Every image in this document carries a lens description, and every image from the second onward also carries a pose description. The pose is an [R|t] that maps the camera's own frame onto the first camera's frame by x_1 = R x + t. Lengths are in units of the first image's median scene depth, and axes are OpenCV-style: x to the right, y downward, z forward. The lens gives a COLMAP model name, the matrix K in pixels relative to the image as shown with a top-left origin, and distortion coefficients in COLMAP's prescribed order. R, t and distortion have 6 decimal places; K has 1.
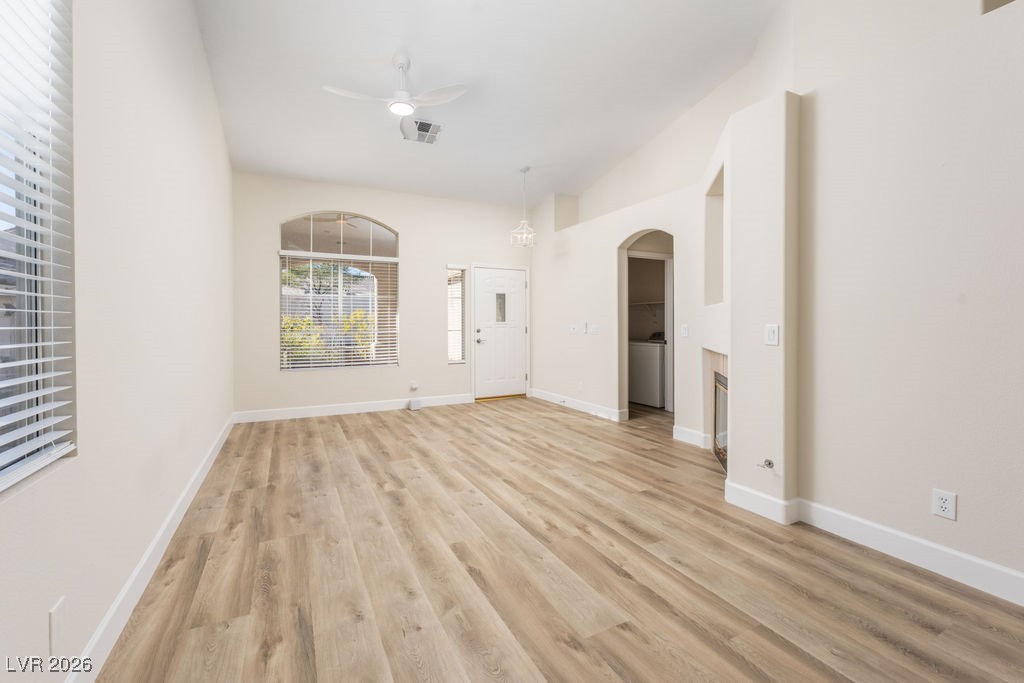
lens RADIAL K [[422.9, 0, 504.8], [0, 422.9, 322.8], [0, 0, 1]] dist [-0.000577, 0.000216]
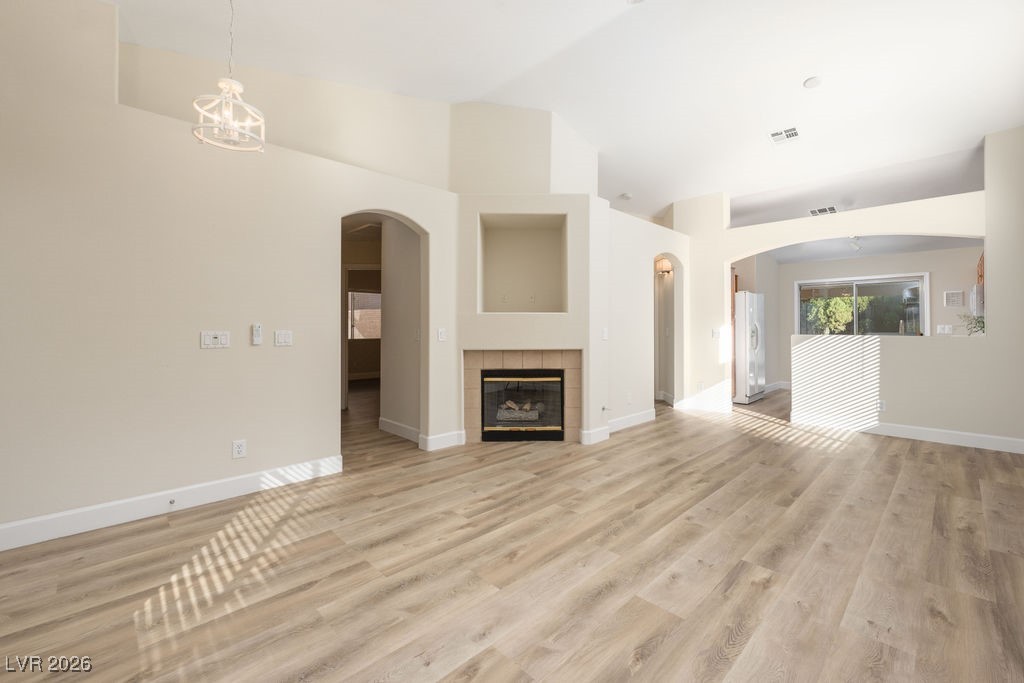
lens RADIAL K [[436.1, 0, 515.6], [0, 436.1, 330.8], [0, 0, 1]] dist [-0.001668, 0.000440]
pose [[-0.300967, -0.006338, 0.953613, -0.936345], [-0.001534, 0.999980, 0.006162, 0.003455], [-0.953633, 0.000392, -0.300971, 1.819138]]
